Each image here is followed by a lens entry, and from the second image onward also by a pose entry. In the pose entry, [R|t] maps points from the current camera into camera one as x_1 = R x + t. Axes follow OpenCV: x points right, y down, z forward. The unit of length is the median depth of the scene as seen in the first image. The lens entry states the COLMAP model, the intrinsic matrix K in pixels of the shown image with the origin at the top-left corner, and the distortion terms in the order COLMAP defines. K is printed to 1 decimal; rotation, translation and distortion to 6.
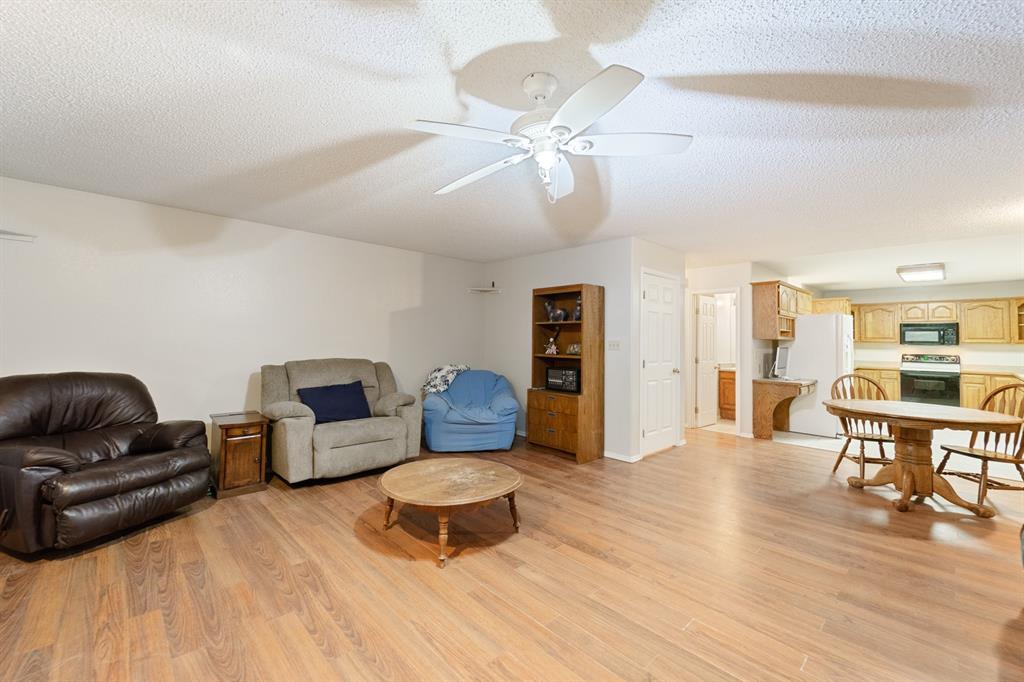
lens RADIAL K [[417.2, 0, 502.7], [0, 417.2, 327.8], [0, 0, 1]] dist [0.001799, -0.001885]
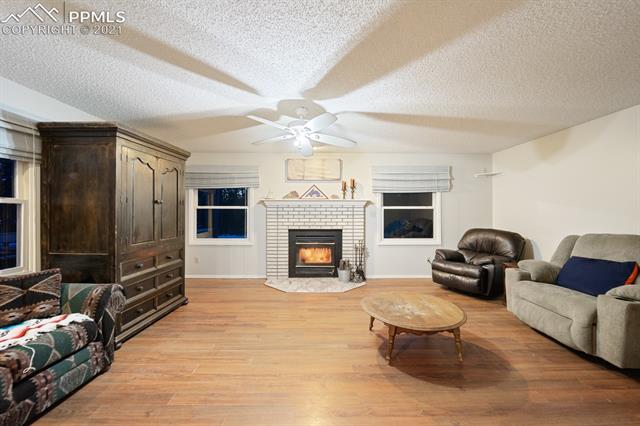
lens RADIAL K [[258.5, 0, 320.5], [0, 258.5, 211.6], [0, 0, 1]] dist [-0.002045, -0.000141]
pose [[-0.671838, -0.018697, -0.740462, 0.802233], [0.009769, 0.999371, -0.034099, 0.061306], [0.740634, -0.030142, -0.671233, 1.472631]]
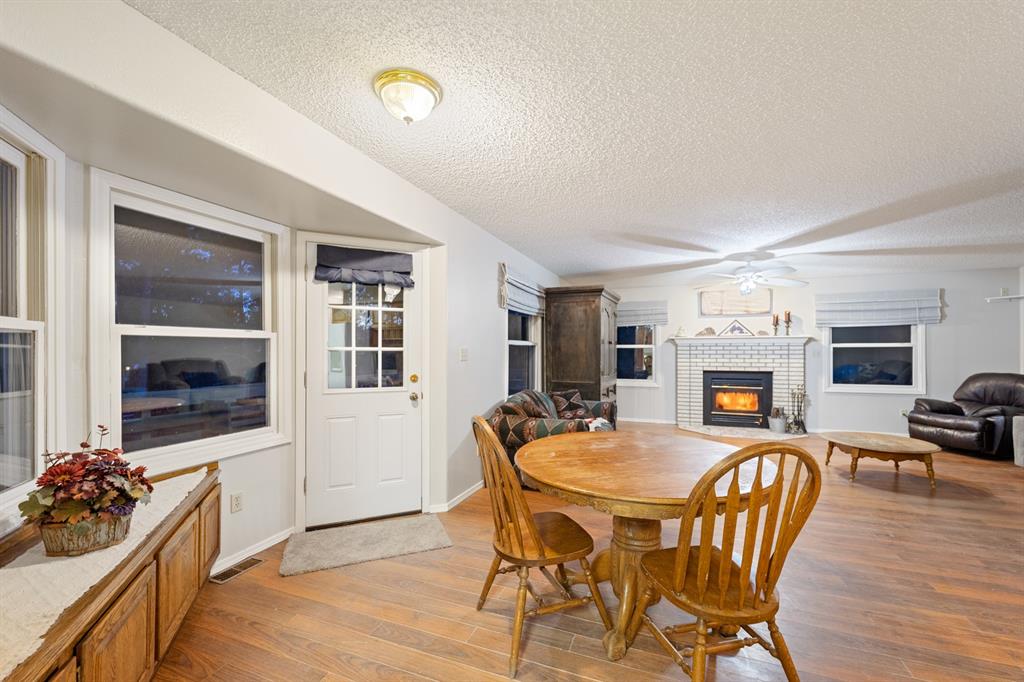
lens RADIAL K [[417.2, 0, 511.2], [0, 417.2, 351.6], [0, 0, 1]] dist [0.001799, -0.001885]
pose [[-0.898533, -0.015520, -0.438631, 1.857677], [-0.000924, 0.999439, -0.033472, 0.091858], [0.438905, -0.029671, -0.898044, 1.915160]]
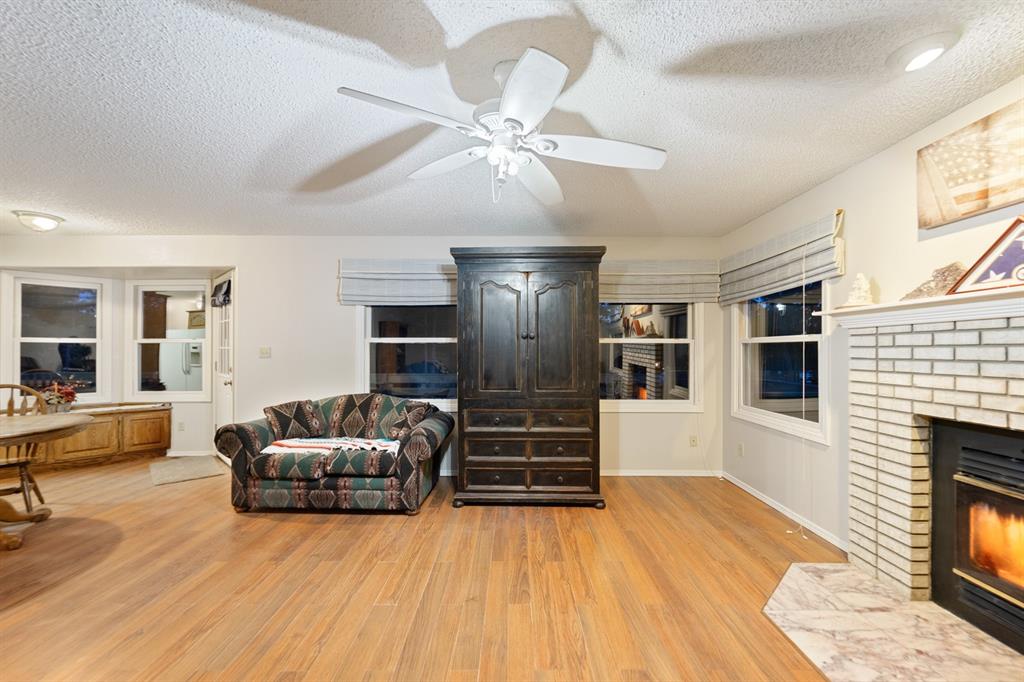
lens RADIAL K [[417.2, 0, 518.3], [0, 417.2, 350.9], [0, 0, 1]] dist [0.001799, -0.001885]
pose [[-0.738427, -0.017621, 0.674103, -0.390625], [-0.031801, 0.999456, -0.008711, 0.031884], [-0.673583, -0.027870, -0.738586, 1.155962]]
